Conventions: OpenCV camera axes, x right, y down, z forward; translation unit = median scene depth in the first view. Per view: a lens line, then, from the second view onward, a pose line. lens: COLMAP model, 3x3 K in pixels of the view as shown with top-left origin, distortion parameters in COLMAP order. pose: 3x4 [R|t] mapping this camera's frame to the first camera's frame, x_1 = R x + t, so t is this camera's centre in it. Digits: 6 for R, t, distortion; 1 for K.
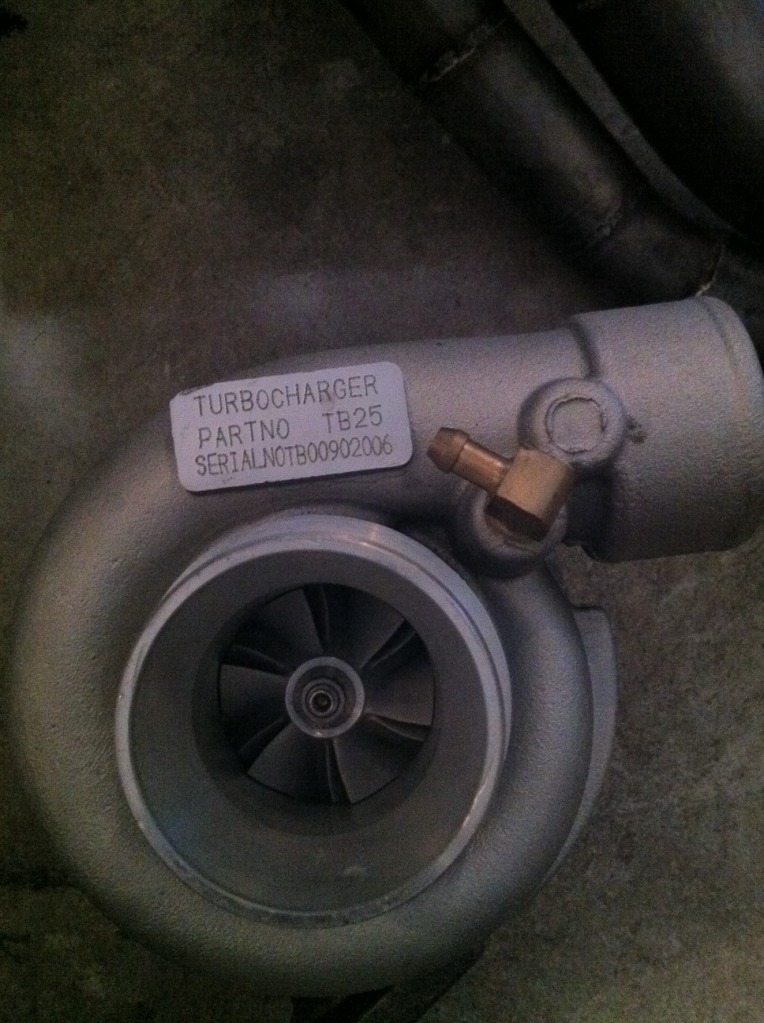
lens RADIAL K [[990.6, 0, 382.0], [0, 990.6, 511.5], [0, 0, 1]] dist [0.006877, -0.151945]
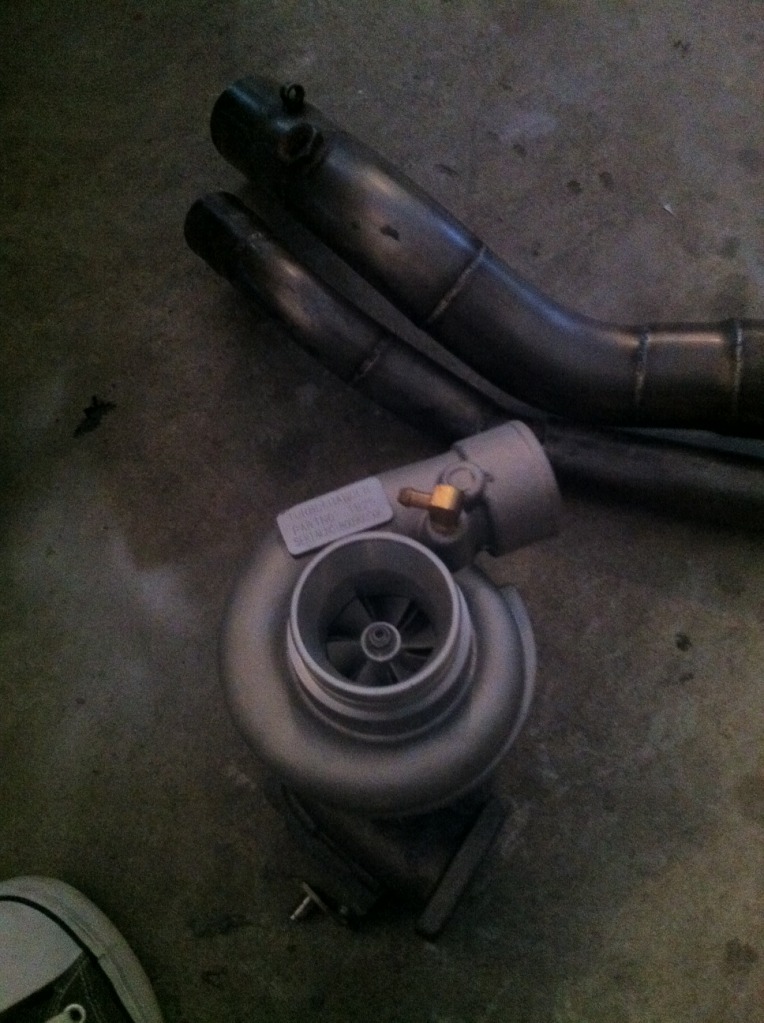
lens RADIAL K [[990.6, 0, 382.0], [0, 990.6, 511.5], [0, 0, 1]] dist [0.006877, -0.151945]
pose [[0.970112, -0.237808, 0.048273, -0.053343], [0.240348, 0.914283, -0.326068, 0.357598], [0.033407, 0.327925, 0.944113, -0.580135]]
